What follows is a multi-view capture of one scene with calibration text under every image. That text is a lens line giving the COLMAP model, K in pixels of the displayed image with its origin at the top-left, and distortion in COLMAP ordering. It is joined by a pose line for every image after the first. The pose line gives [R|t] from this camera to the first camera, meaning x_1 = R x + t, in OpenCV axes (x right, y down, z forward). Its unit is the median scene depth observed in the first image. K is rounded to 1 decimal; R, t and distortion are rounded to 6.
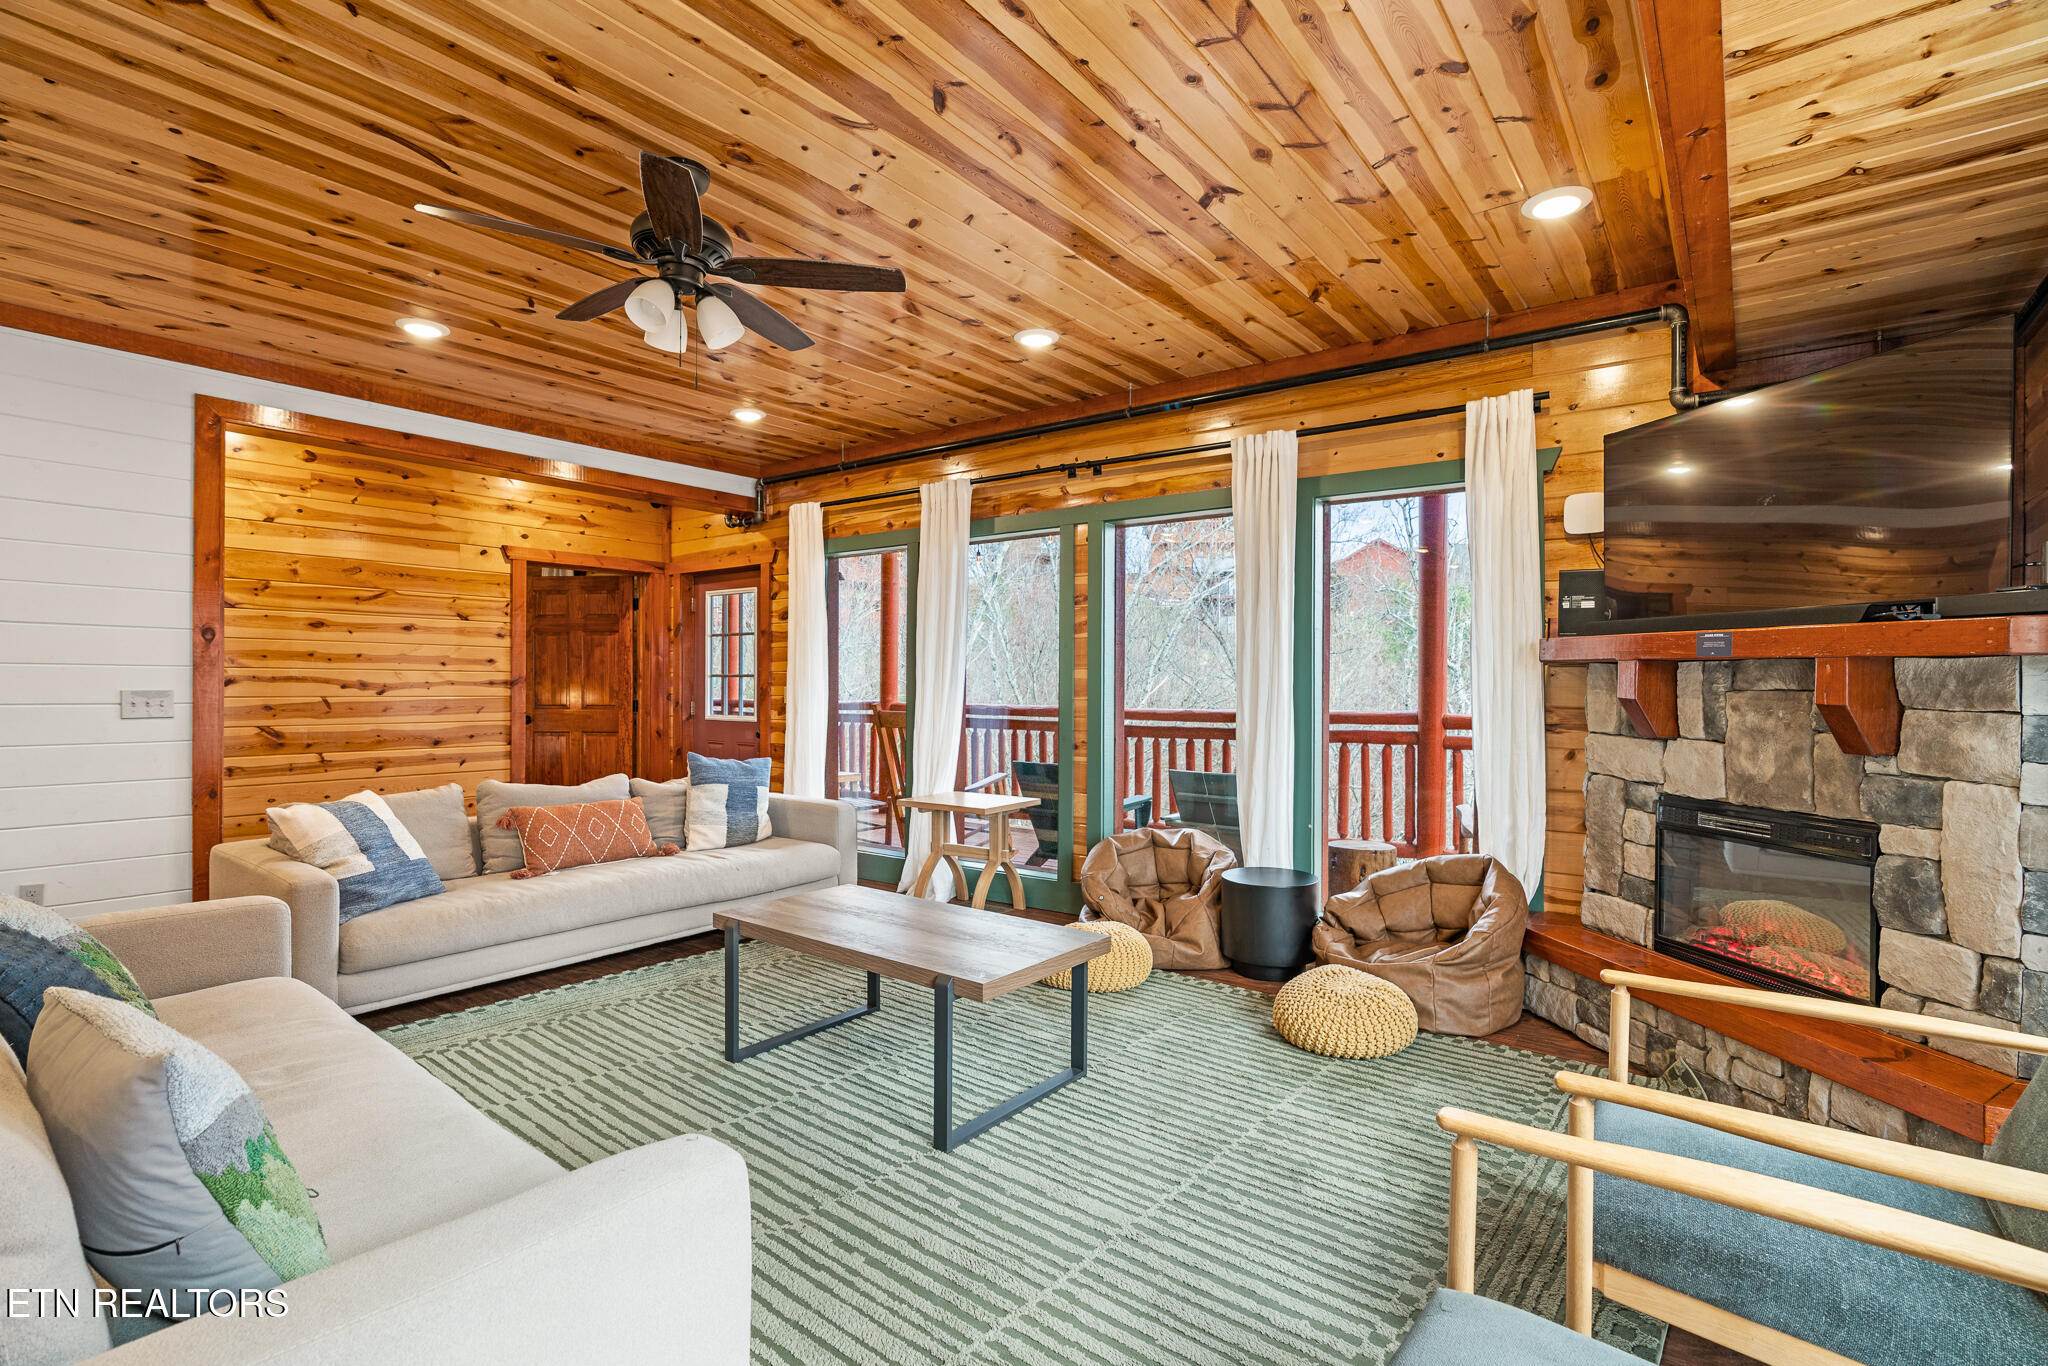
lens RADIAL K [[946.0, 0, 1023.9], [0, 946.0, 691.4], [0, 0, 1]] dist [-0.007727, 0.000098]
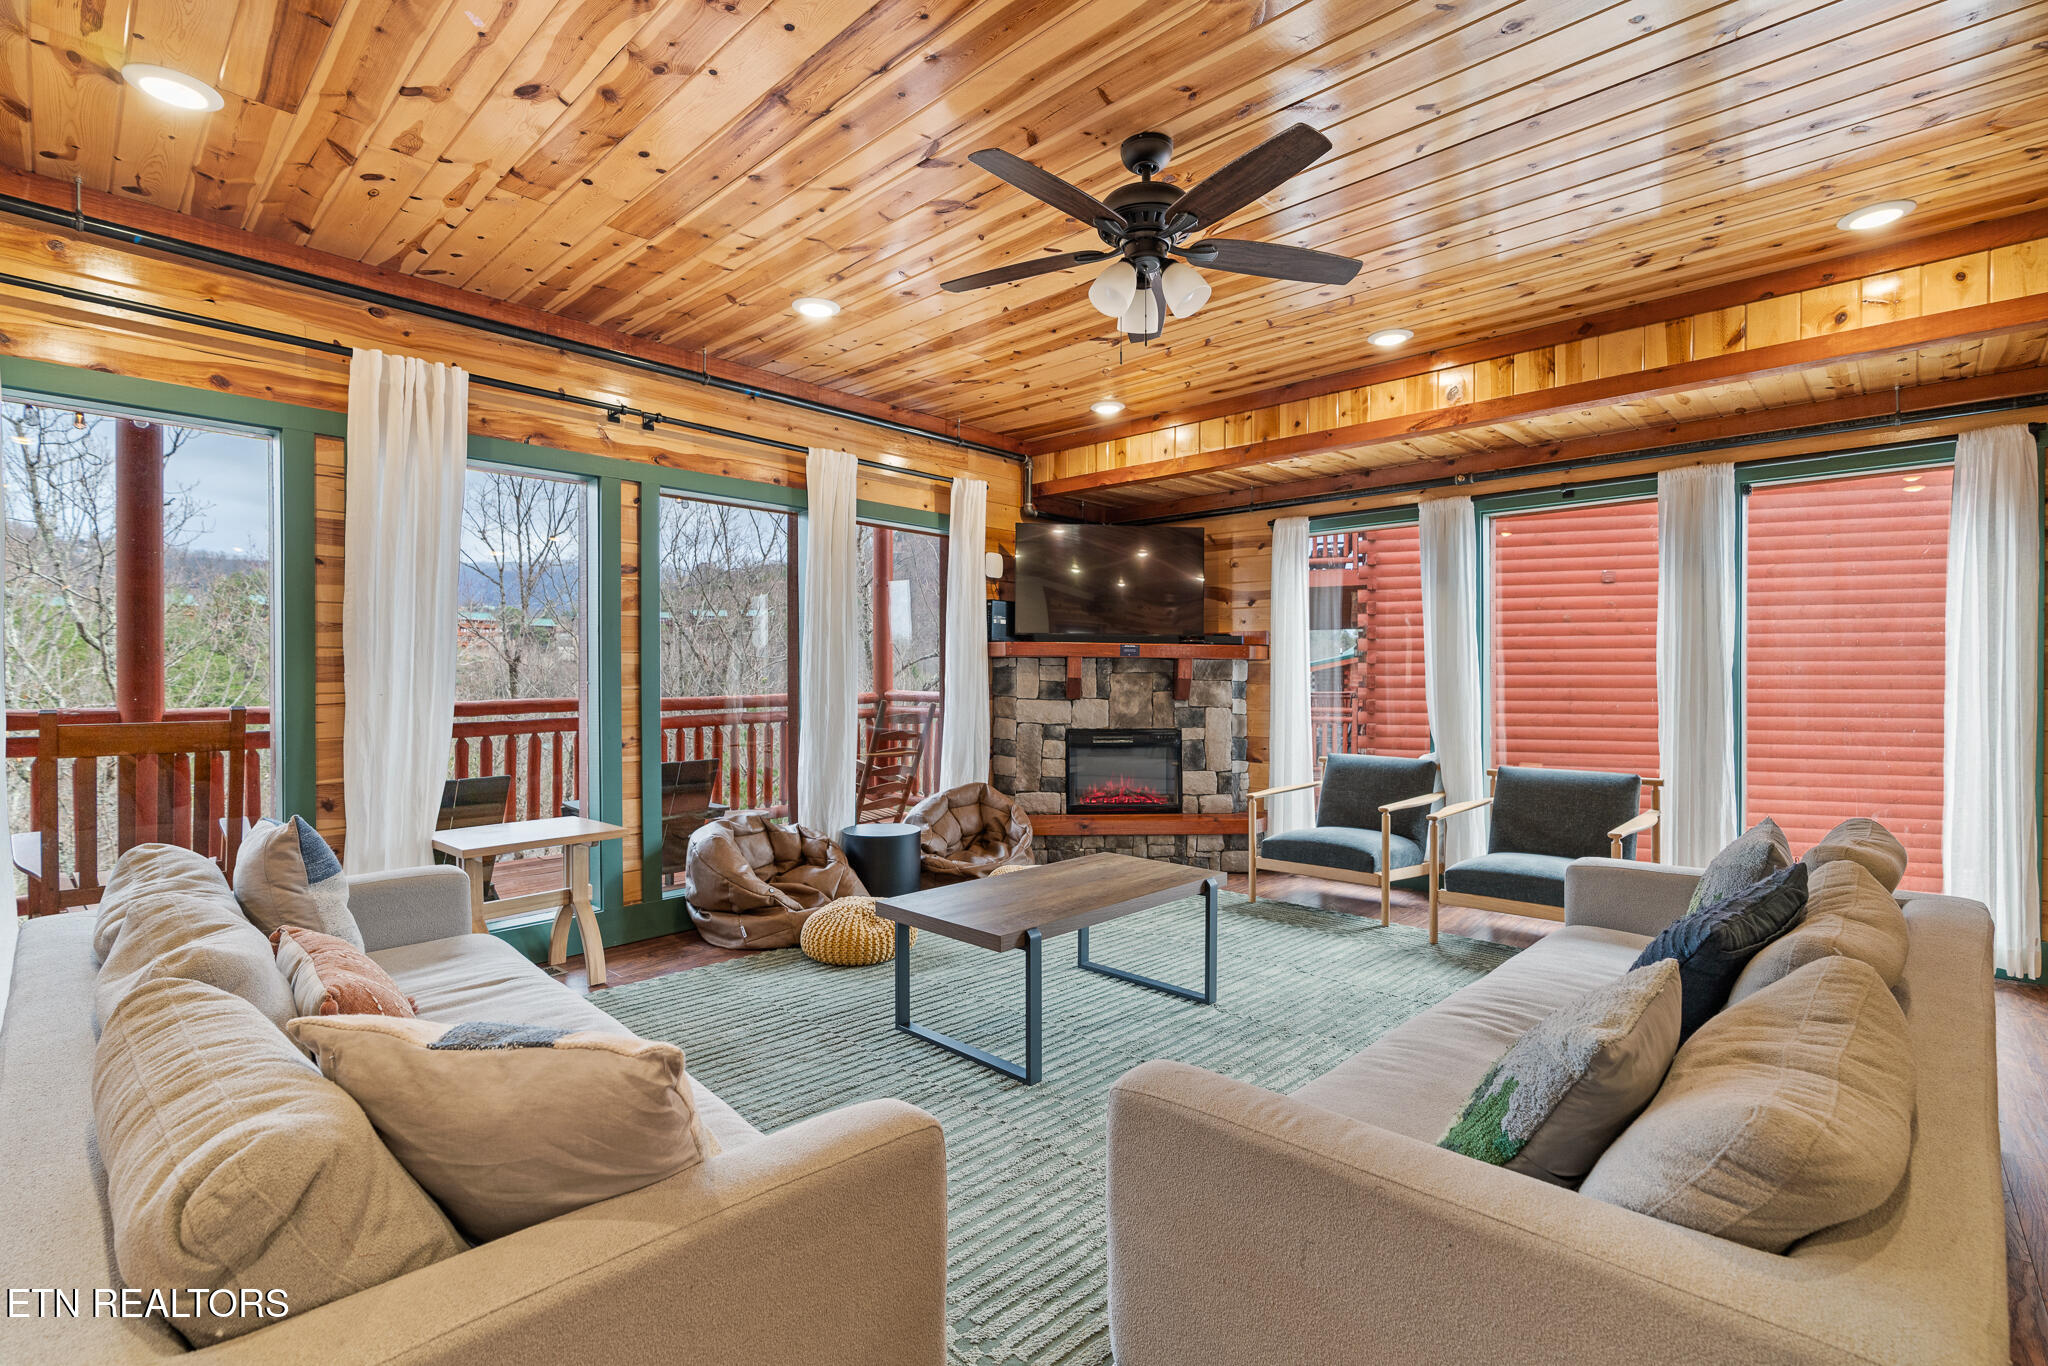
lens RADIAL K [[941.2, 0, 1027.5], [0, 941.2, 680.3], [0, 0, 1]] dist [-0.001122, 0.000278]
pose [[0.110624, -0.009877, 0.993813, -0.744376], [0.007295, 0.999932, 0.009126, -0.002975], [-0.993836, 0.006240, 0.110689, 0.554899]]
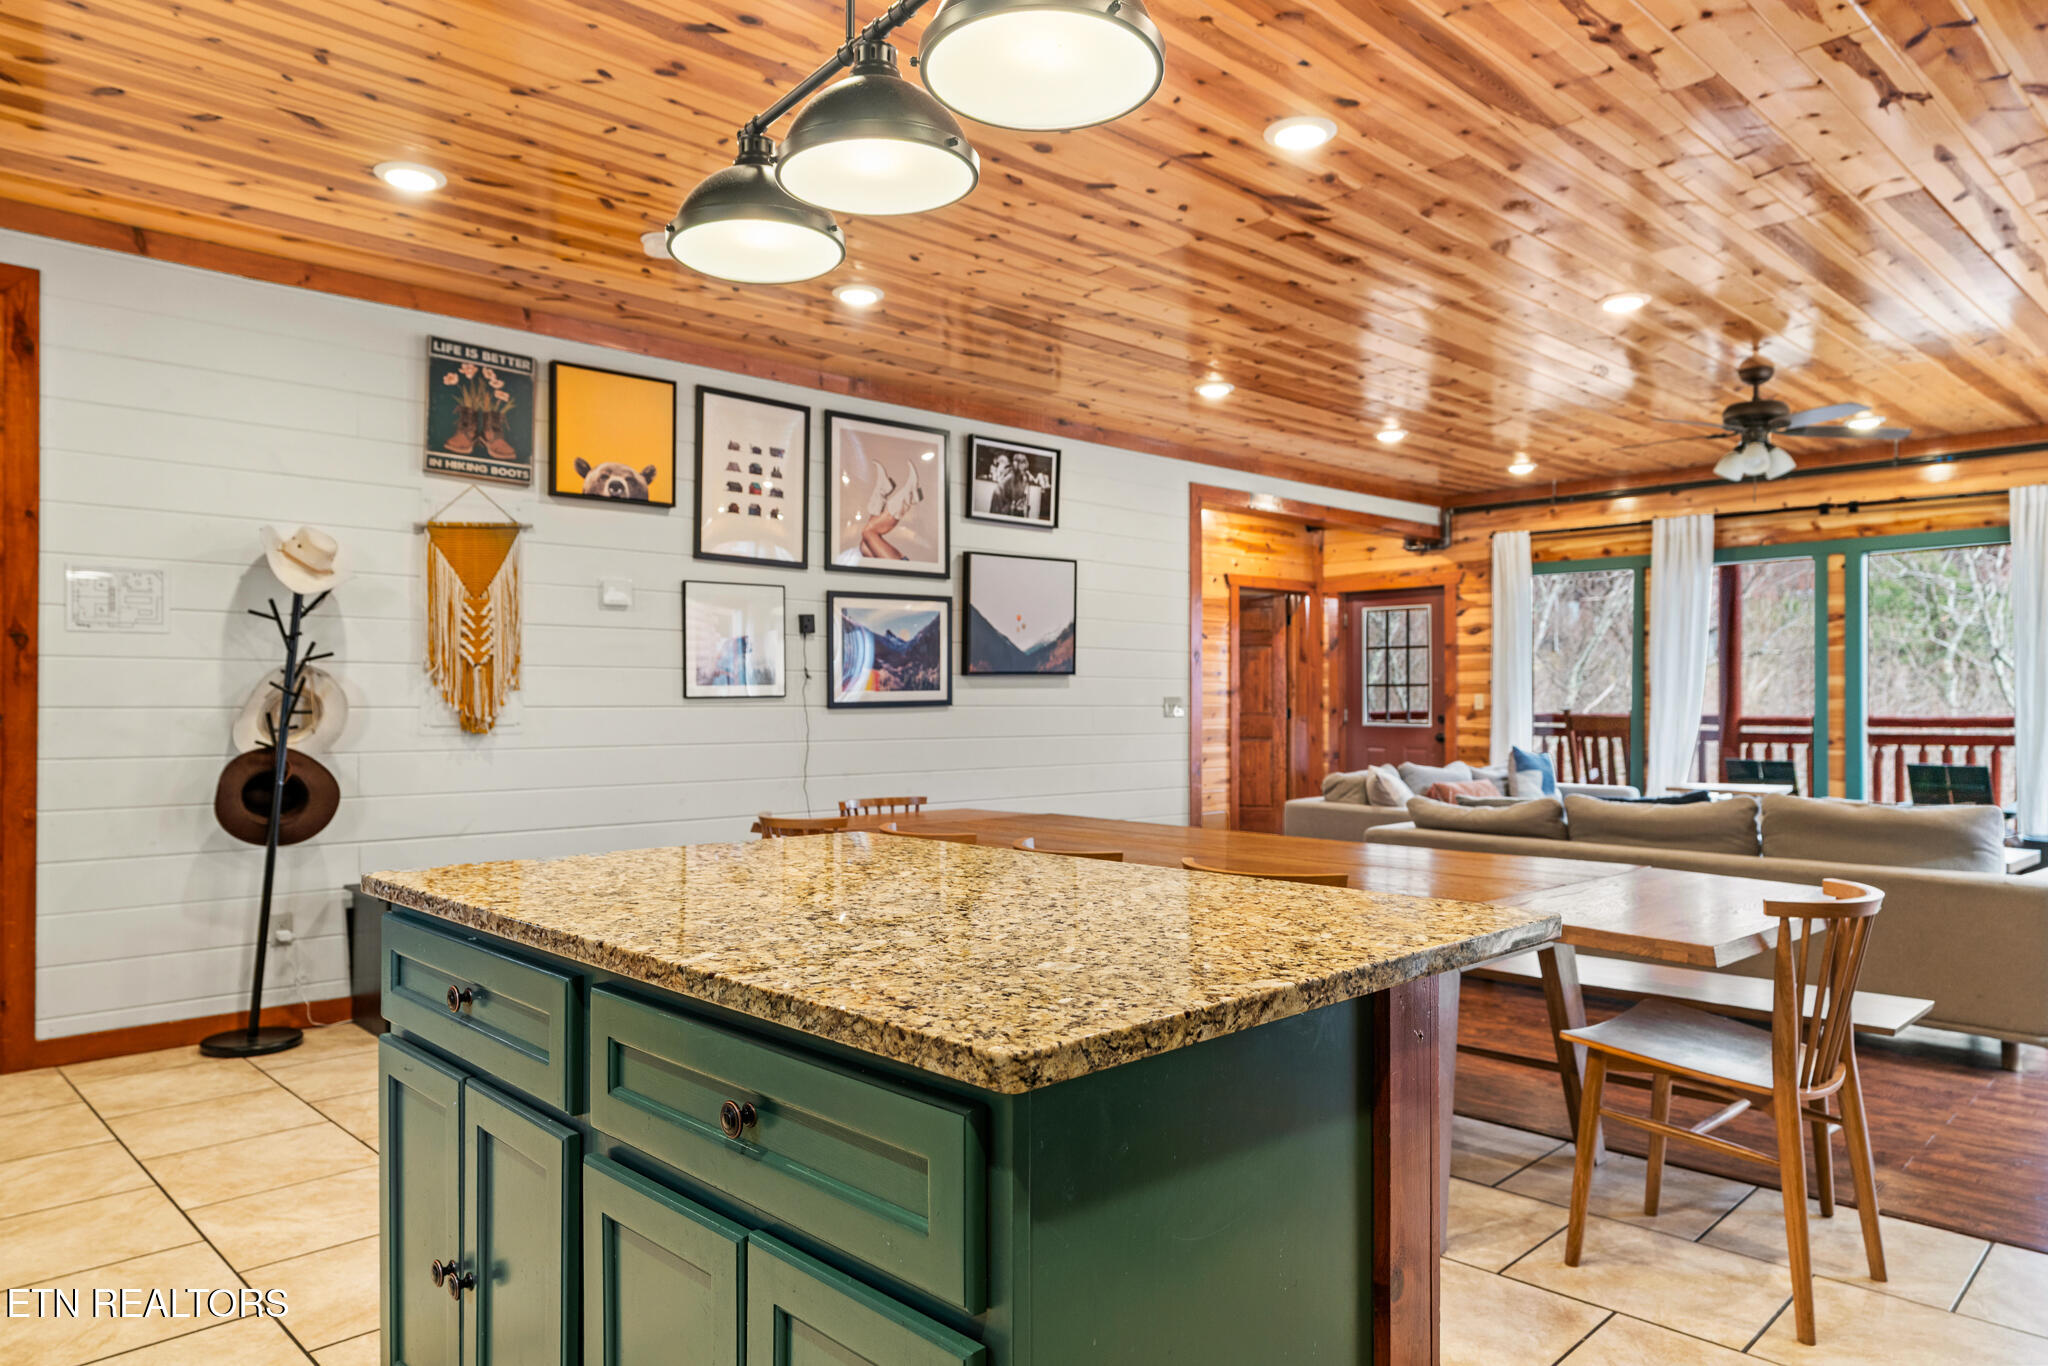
lens RADIAL K [[1296.6, 0, 1022.2], [0, 1296.6, 685.1], [0, 0, 1]] dist [0.000901, 0.002403]
pose [[0.987504, -0.007315, -0.157424, -0.691631], [0.004833, 0.999858, -0.016145, 0.007731], [0.157520, 0.015183, 0.987399, -0.760890]]
